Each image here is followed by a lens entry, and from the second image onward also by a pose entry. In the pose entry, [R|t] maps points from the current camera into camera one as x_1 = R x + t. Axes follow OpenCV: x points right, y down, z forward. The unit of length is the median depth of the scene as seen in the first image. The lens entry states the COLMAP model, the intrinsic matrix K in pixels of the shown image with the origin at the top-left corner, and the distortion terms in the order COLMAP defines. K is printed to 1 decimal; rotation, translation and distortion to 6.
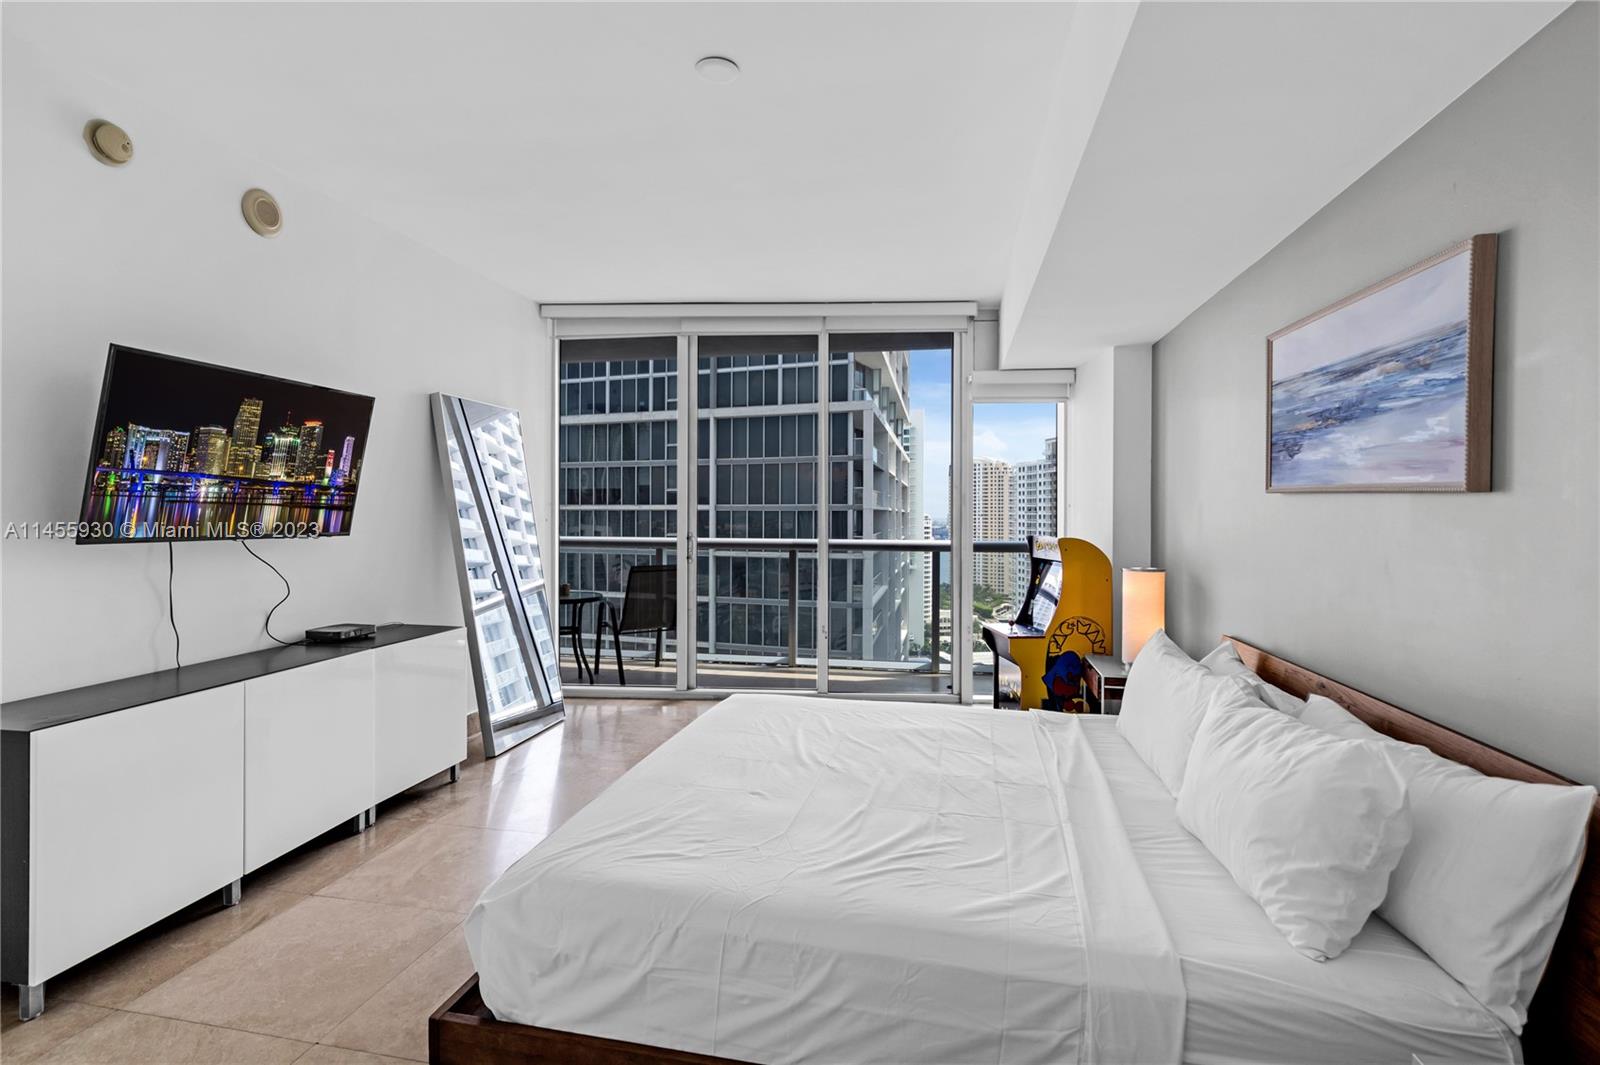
lens RADIAL K [[767.0, 0, 796.5], [0, 767.0, 515.5], [0, 0, 1]] dist [-0.000334, 0.000022]
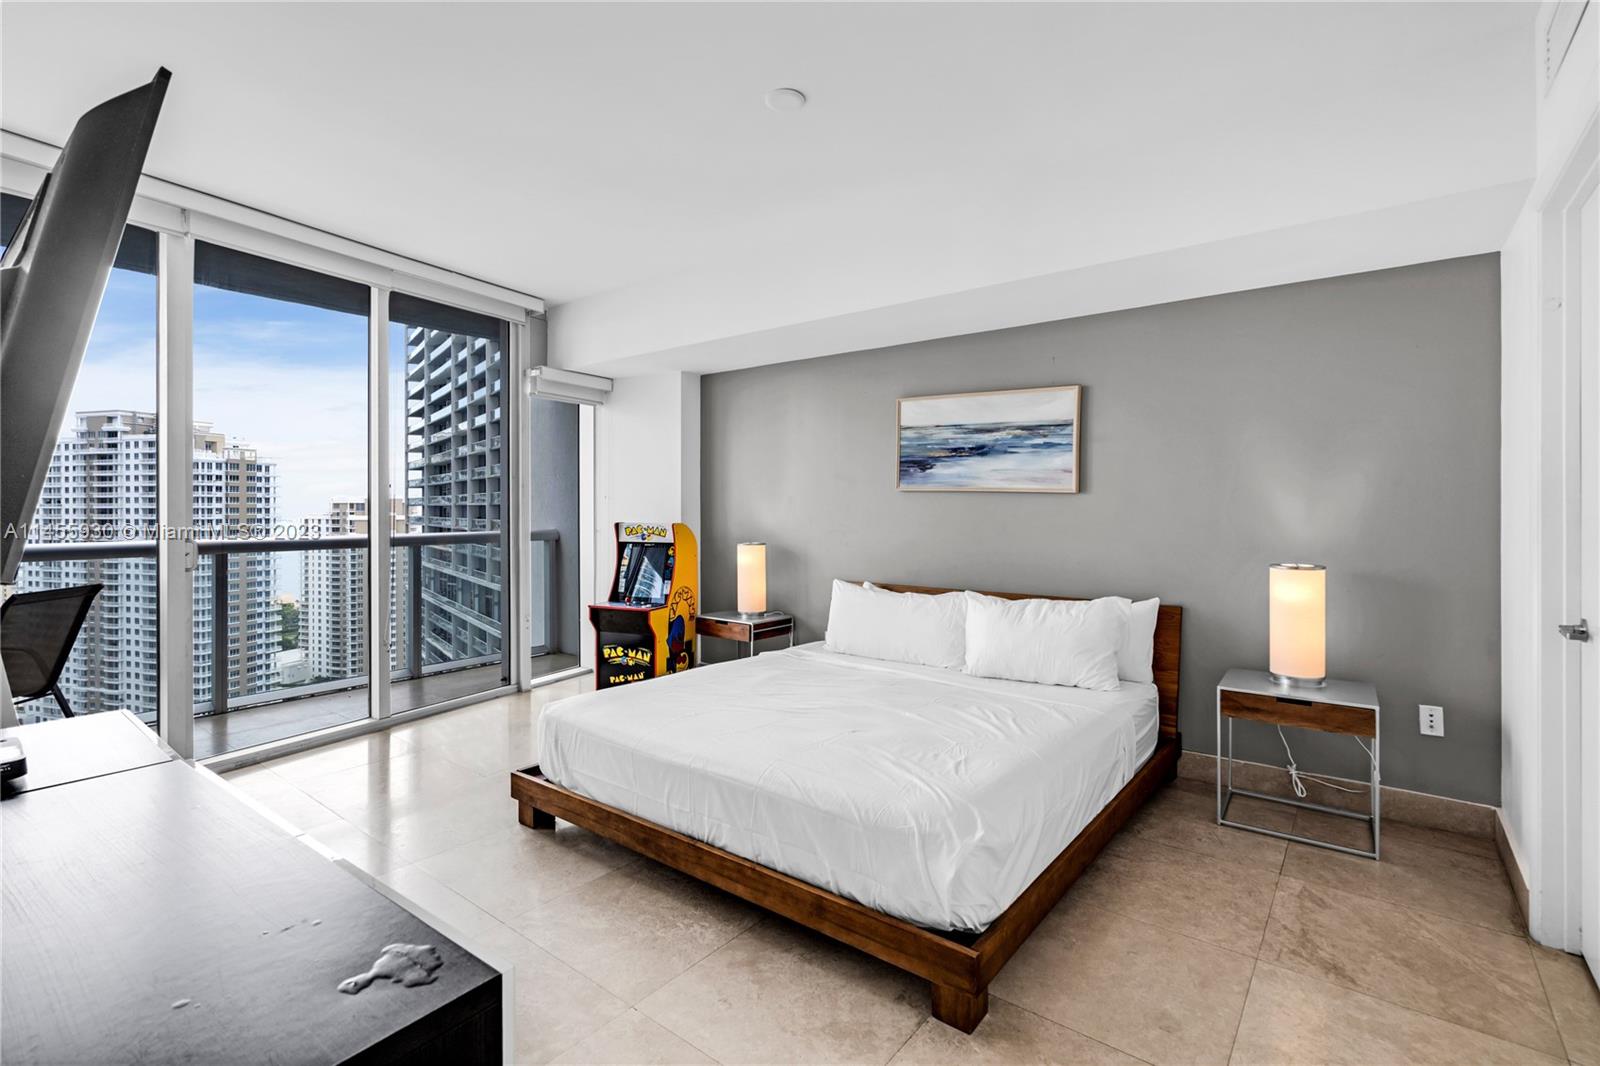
lens RADIAL K [[733.5, 0, 799.7], [0, 733.5, 505.9], [0, 0, 1]] dist [0.000049, 0.000034]
pose [[0.450532, -0.003668, 0.892753, -1.166385], [0.005774, 0.999983, 0.001195, 0.001992], [-0.892742, 0.004617, 0.450545, 0.567636]]
